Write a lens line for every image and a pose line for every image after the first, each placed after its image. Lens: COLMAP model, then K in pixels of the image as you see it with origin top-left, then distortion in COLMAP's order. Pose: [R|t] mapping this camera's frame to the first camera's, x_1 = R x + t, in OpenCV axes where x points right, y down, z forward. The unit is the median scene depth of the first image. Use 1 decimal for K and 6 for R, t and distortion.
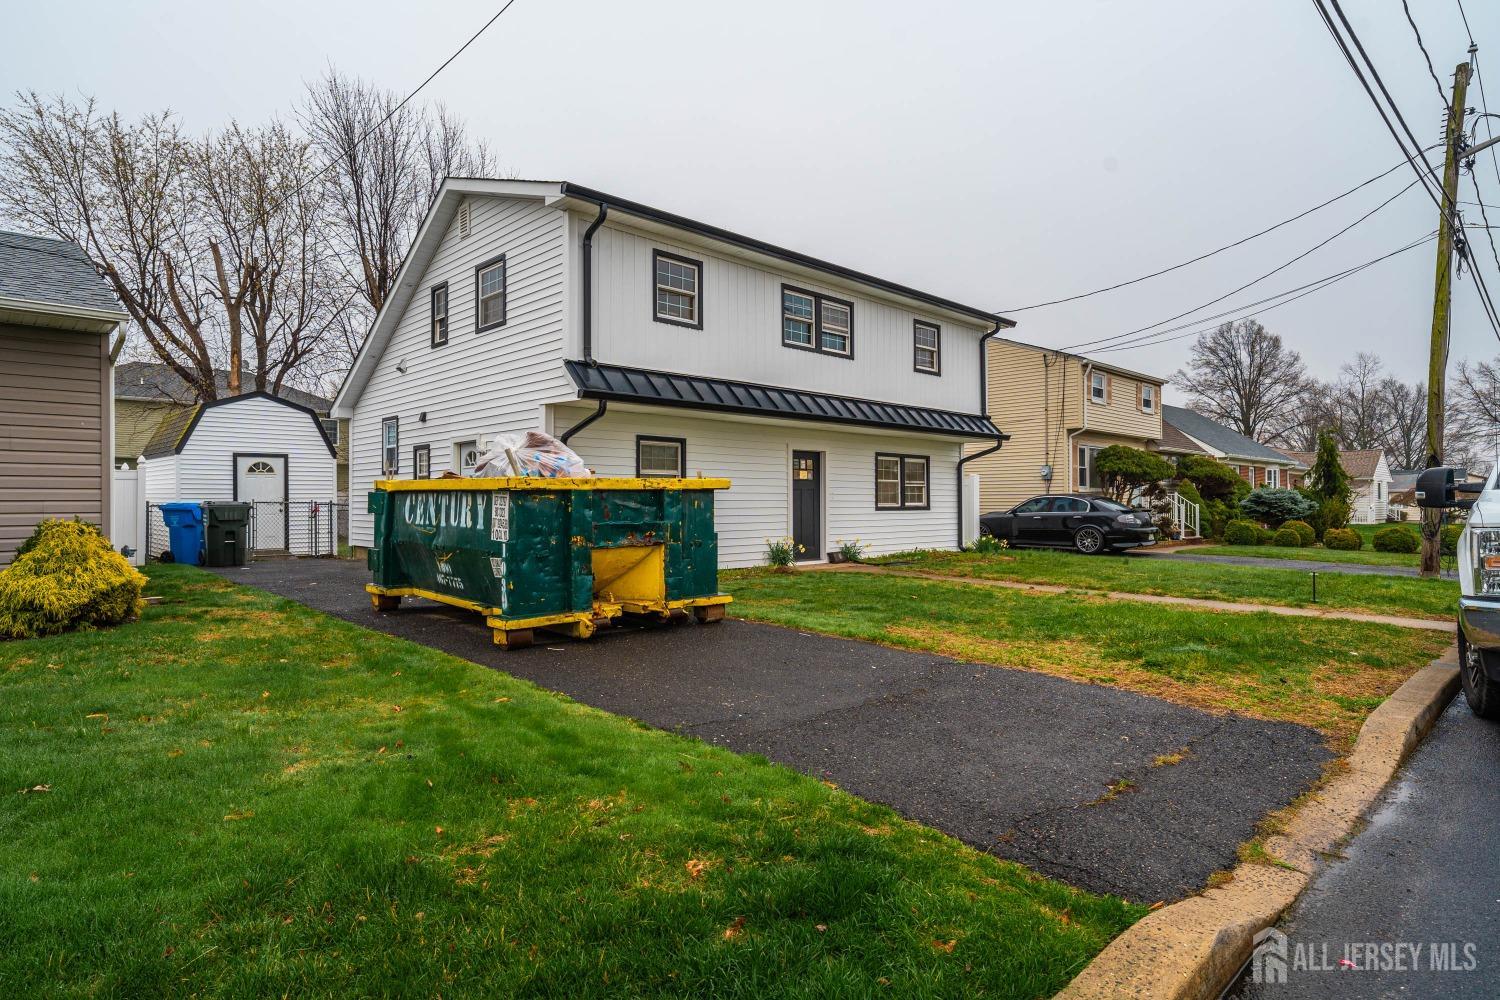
lens RADIAL K [[798.0, 0, 750.0], [0, 798.0, 500.0], [0, 0, 1]] dist [0.000059, -0.000032]
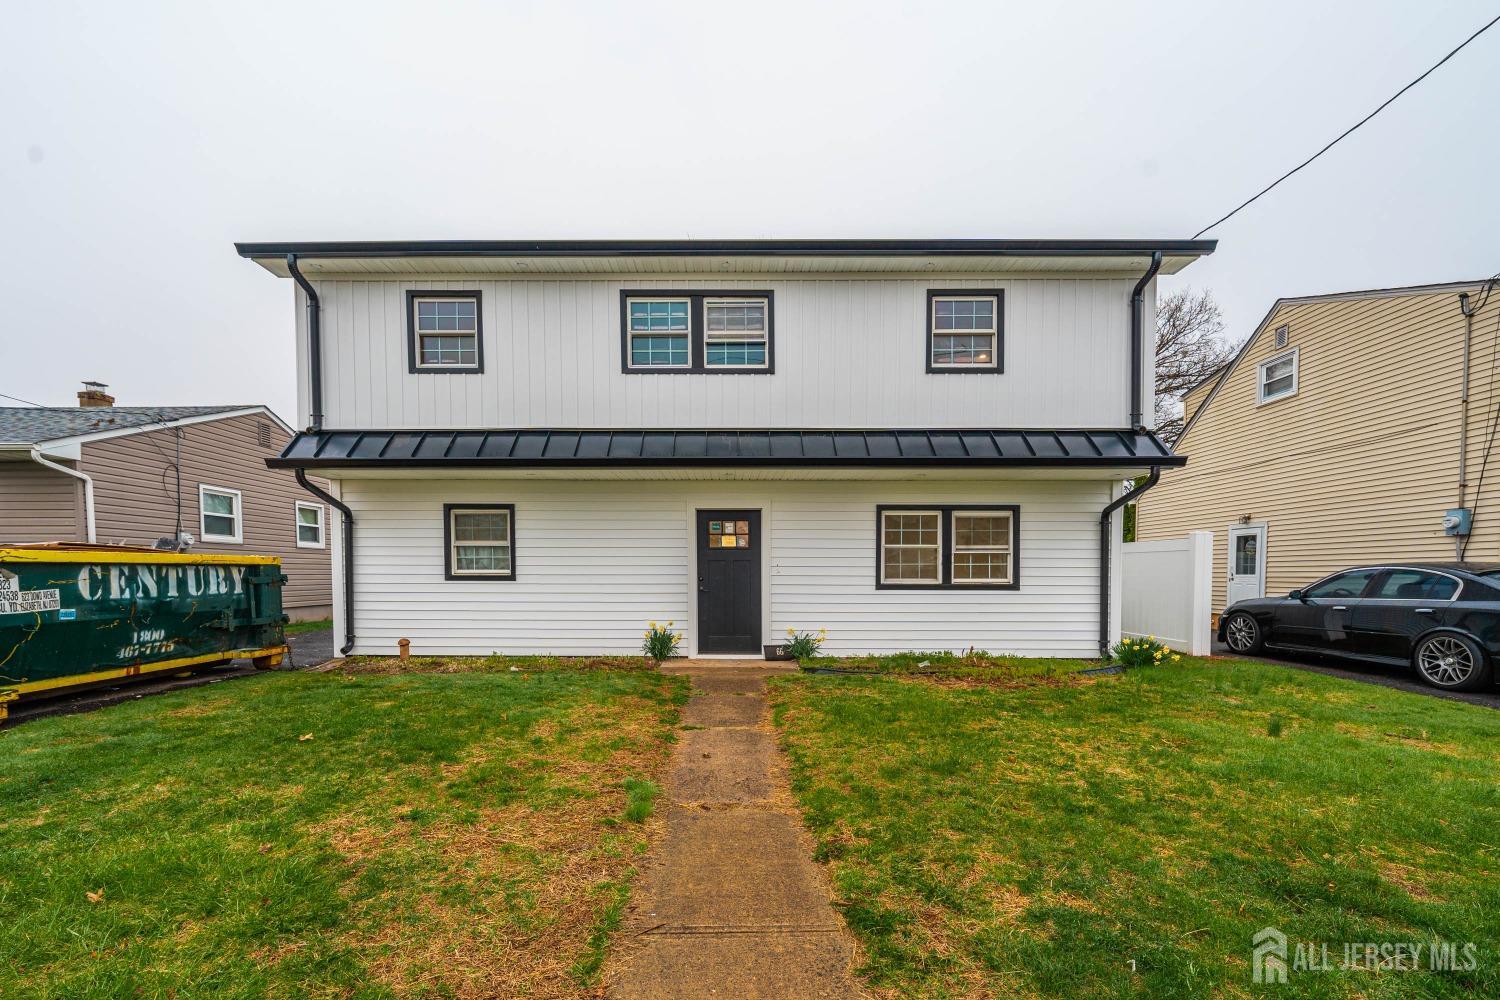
lens RADIAL K [[701.4, 0, 746.4], [0, 701.4, 613.1], [0, 0, 1]] dist [0.018823, 0.000034]
pose [[0.713750, 0.040096, -0.699251, 0.505770], [-0.000999, 0.998417, 0.056231, -0.000674], [0.700399, -0.039436, 0.712661, 0.489594]]
